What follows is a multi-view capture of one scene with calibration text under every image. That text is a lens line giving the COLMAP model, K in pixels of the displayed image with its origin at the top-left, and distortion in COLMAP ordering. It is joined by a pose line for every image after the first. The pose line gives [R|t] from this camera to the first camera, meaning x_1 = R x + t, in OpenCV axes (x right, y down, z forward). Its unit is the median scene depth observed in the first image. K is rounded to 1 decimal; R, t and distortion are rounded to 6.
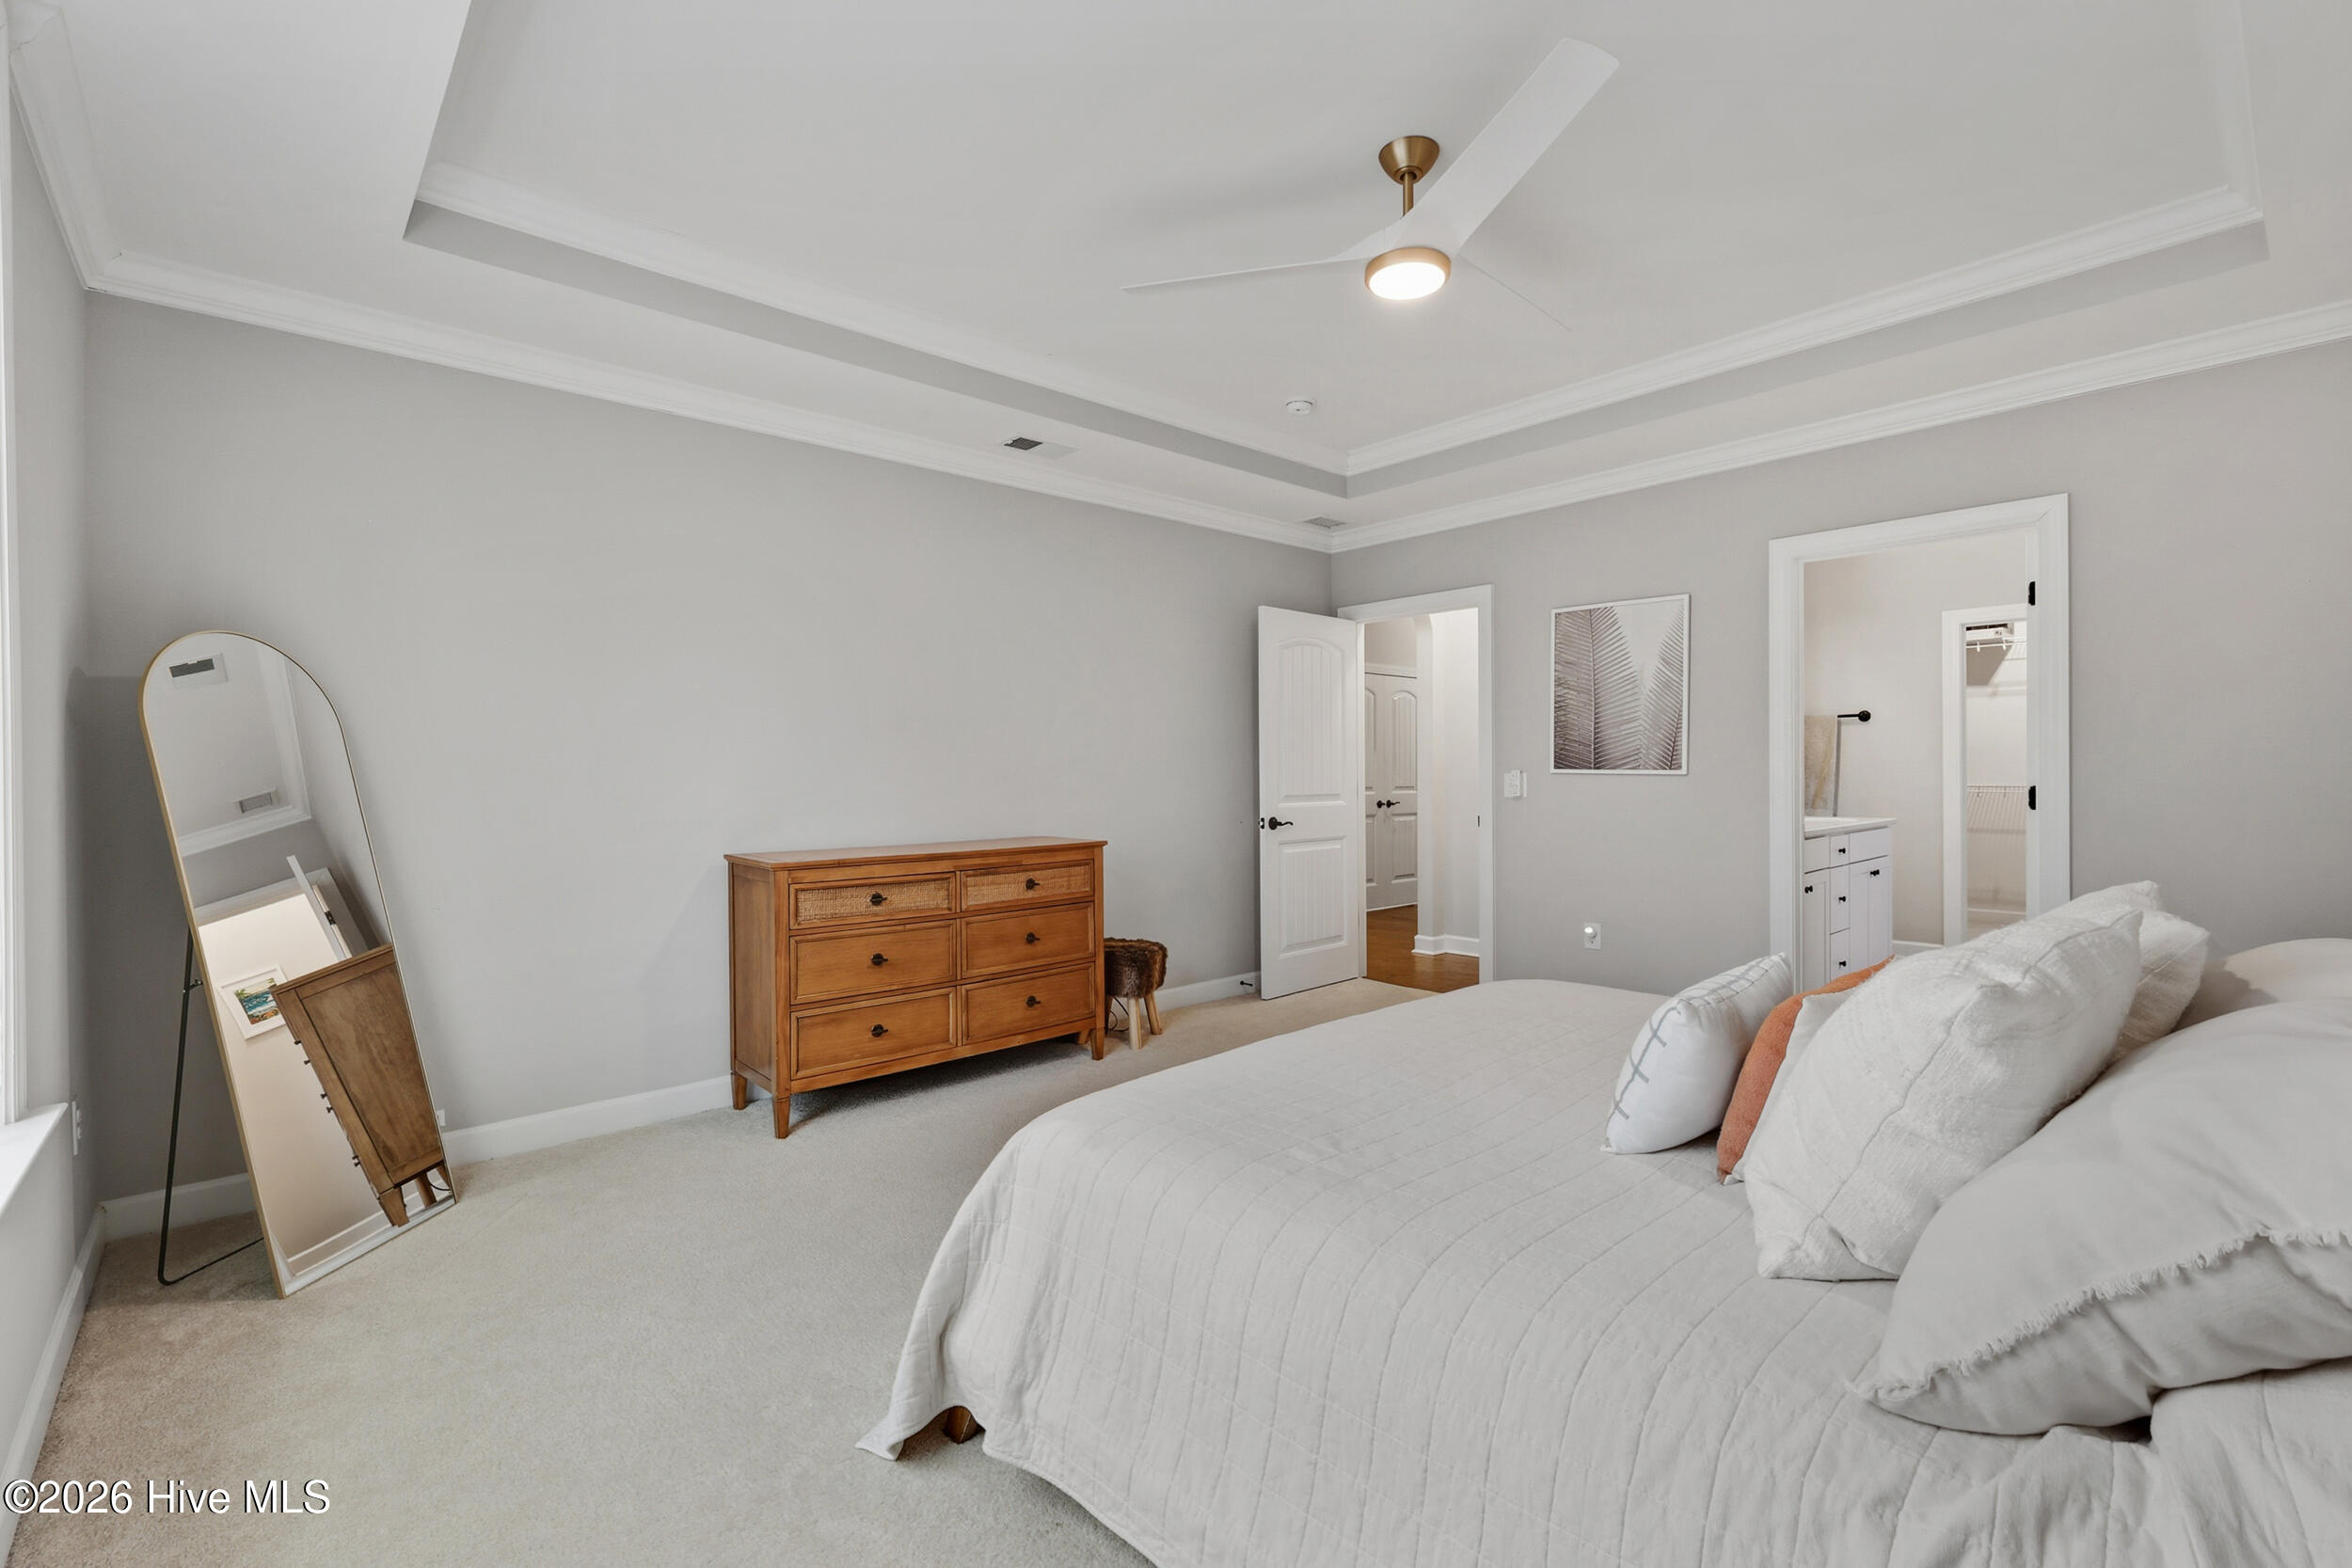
lens RADIAL K [[1032.0, 0, 1175.4], [0, 1032.0, 770.6], [0, 0, 1]] dist [0.003818, -0.000148]
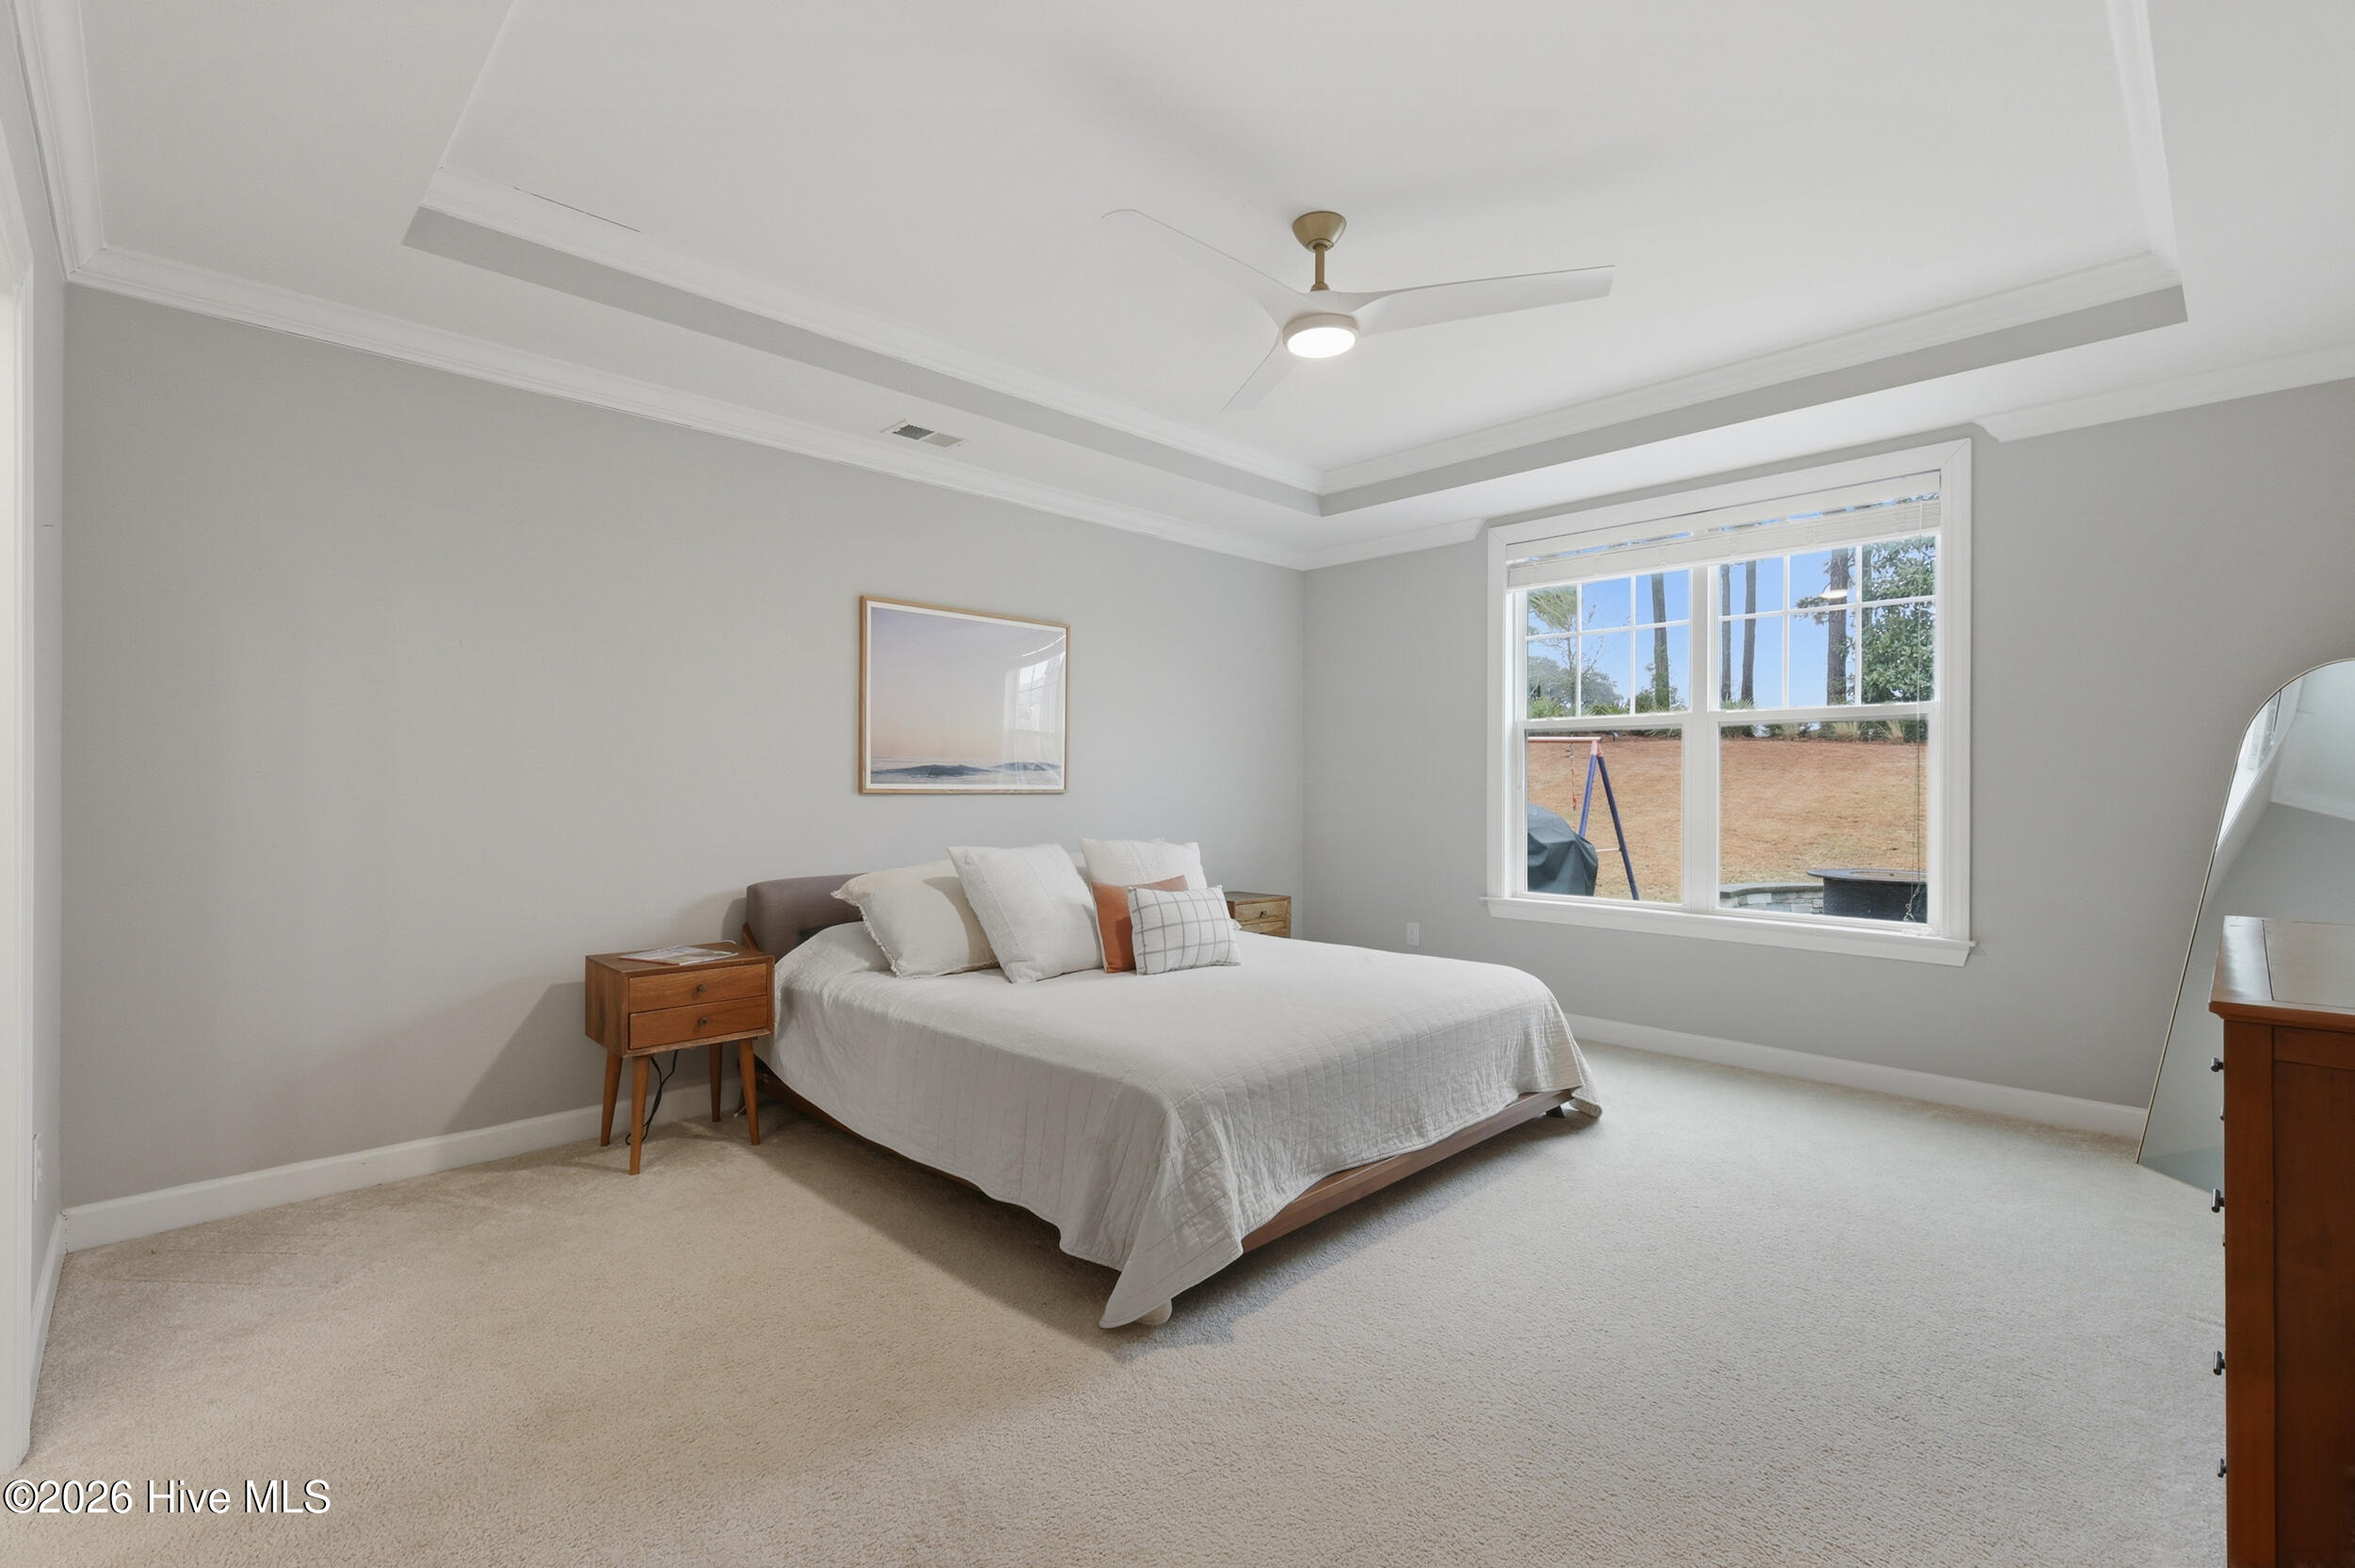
lens RADIAL K [[1040.0, 0, 1177.5], [0, 1040.0, 784.0], [0, 0, 1]] dist [0.004729, 0.000181]
pose [[-0.998771, -0.003636, -0.049431, 0.291641], [-0.003888, 0.999980, 0.004988, 0.000680], [0.049412, 0.005174, -0.998765, 1.422628]]
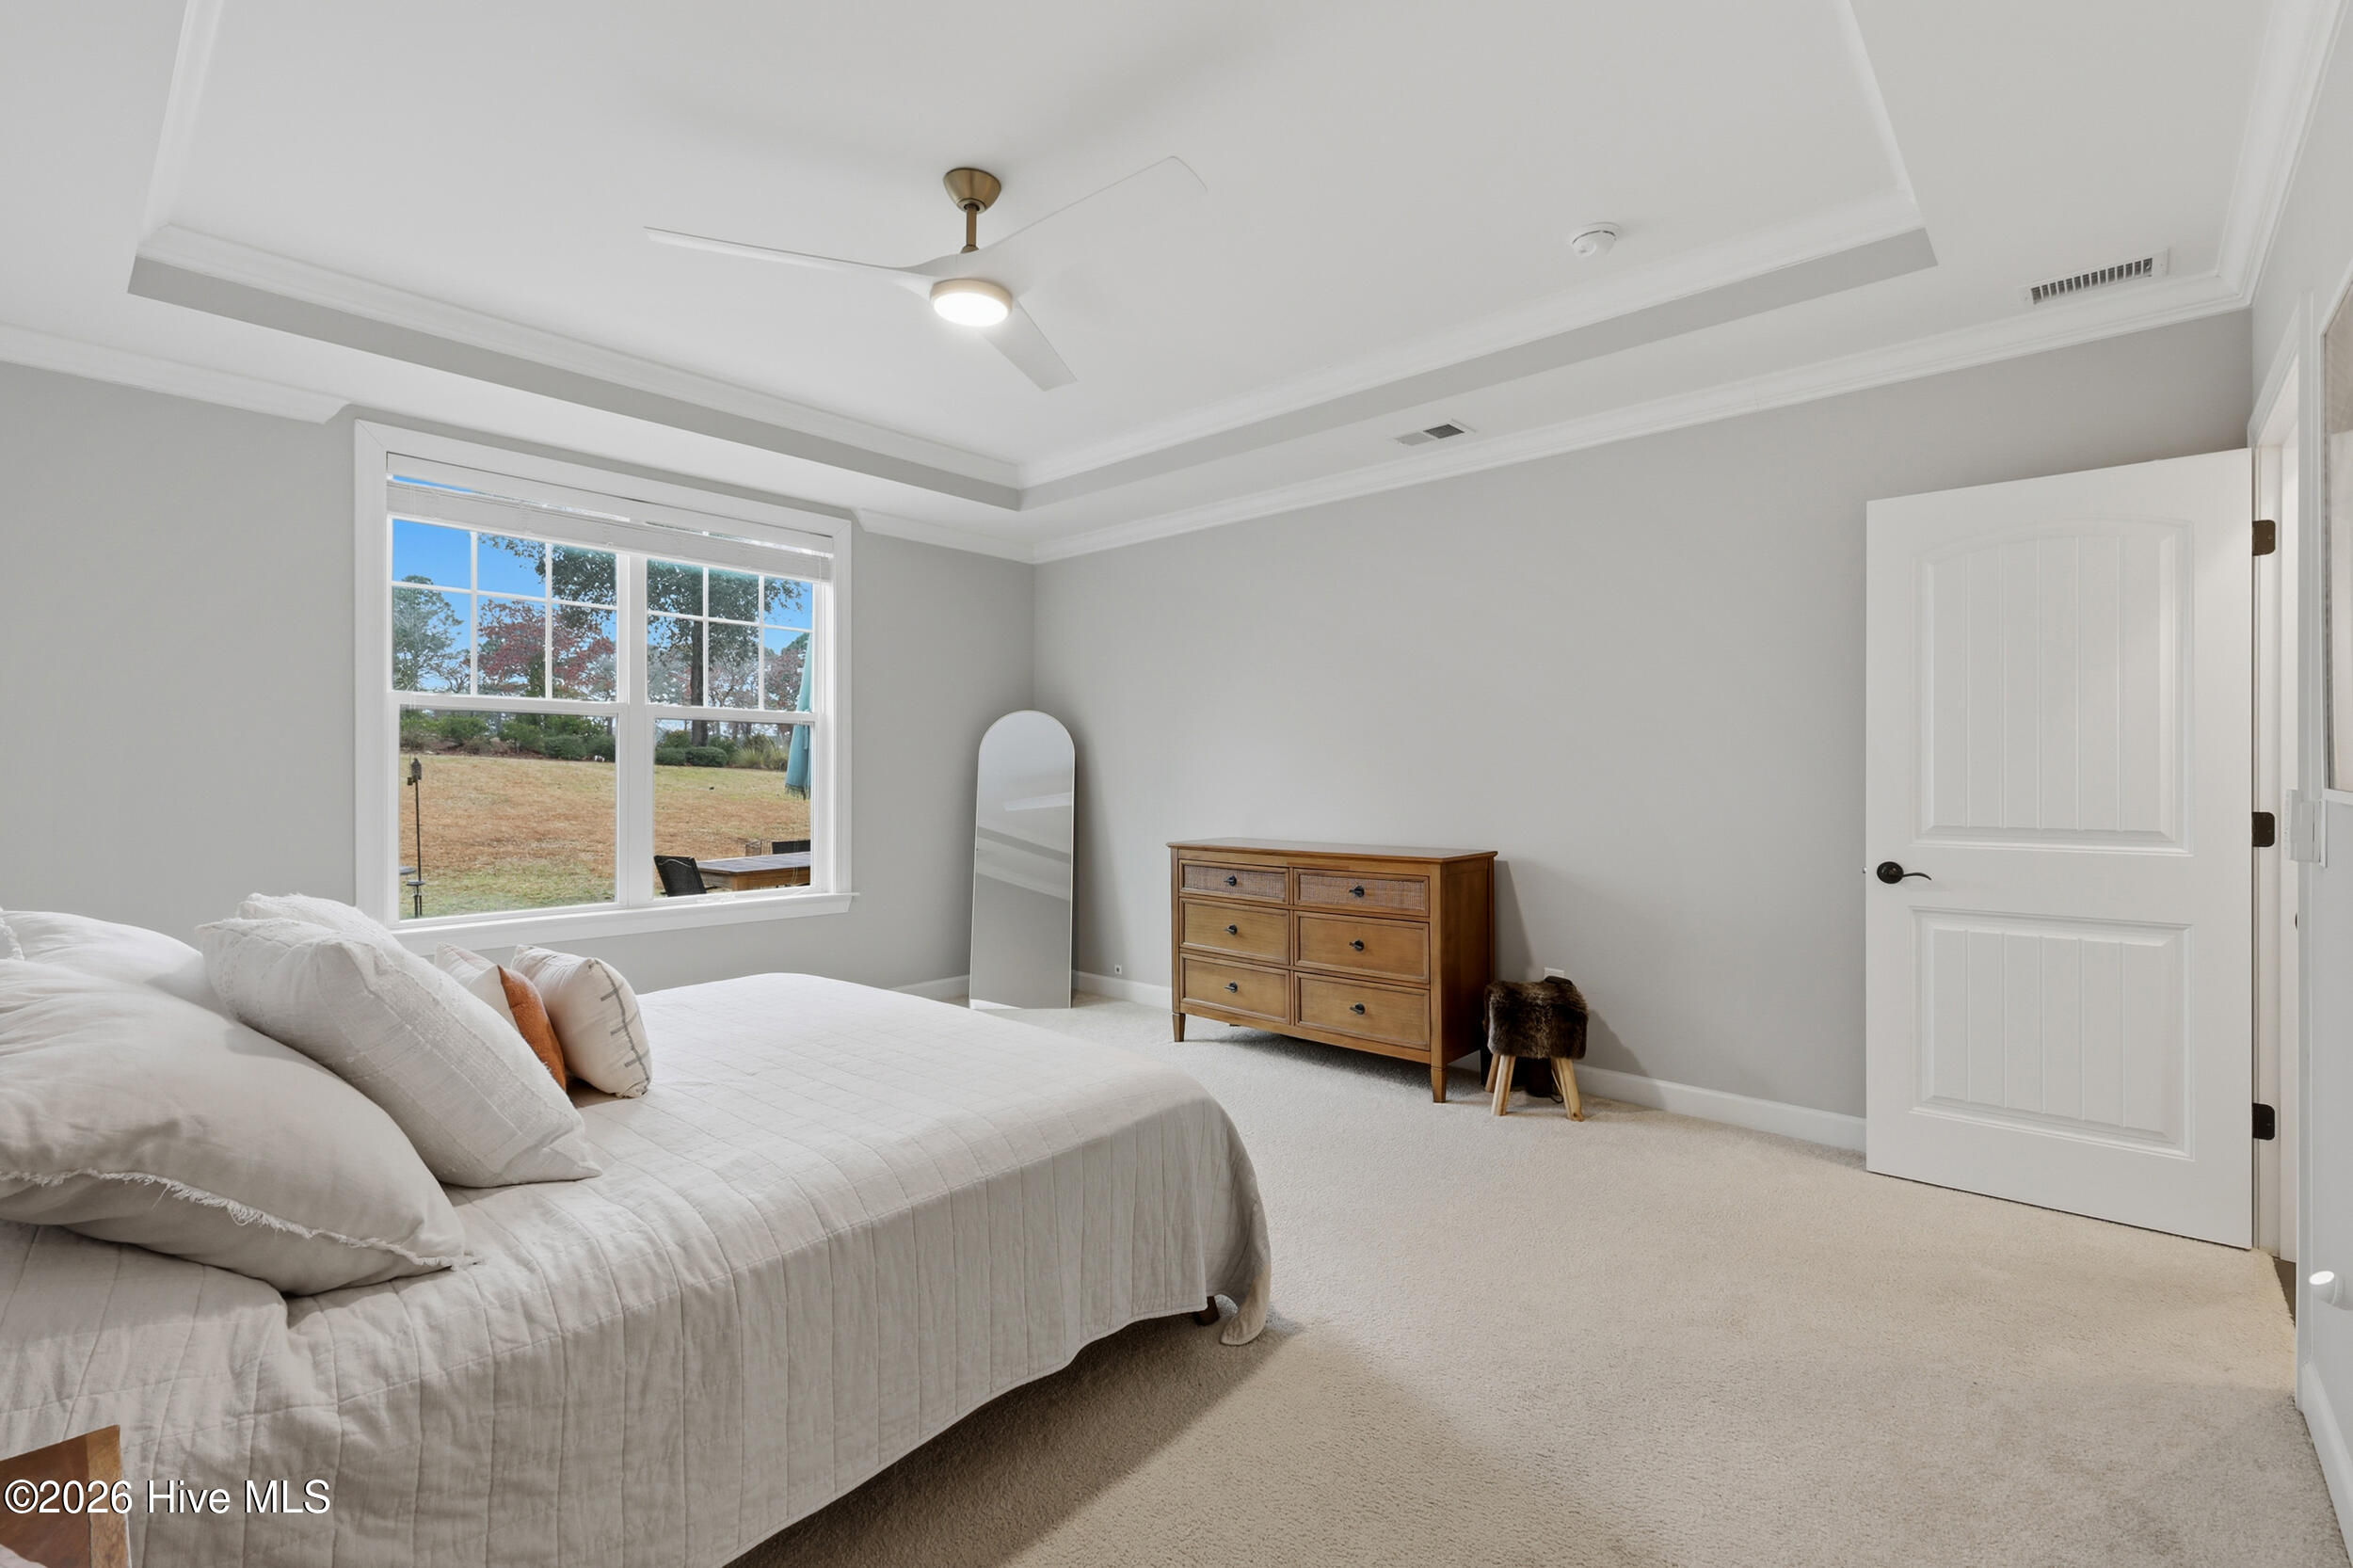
lens RADIAL K [[1032.5, 0, 1175.9], [0, 1032.5, 770.6], [0, 0, 1]] dist [0.003818, -0.000148]
pose [[0.107572, -0.004919, -0.994185, 0.861008], [-0.006905, 0.999960, -0.005695, 0.000021], [0.994173, 0.007477, 0.107534, 0.738100]]
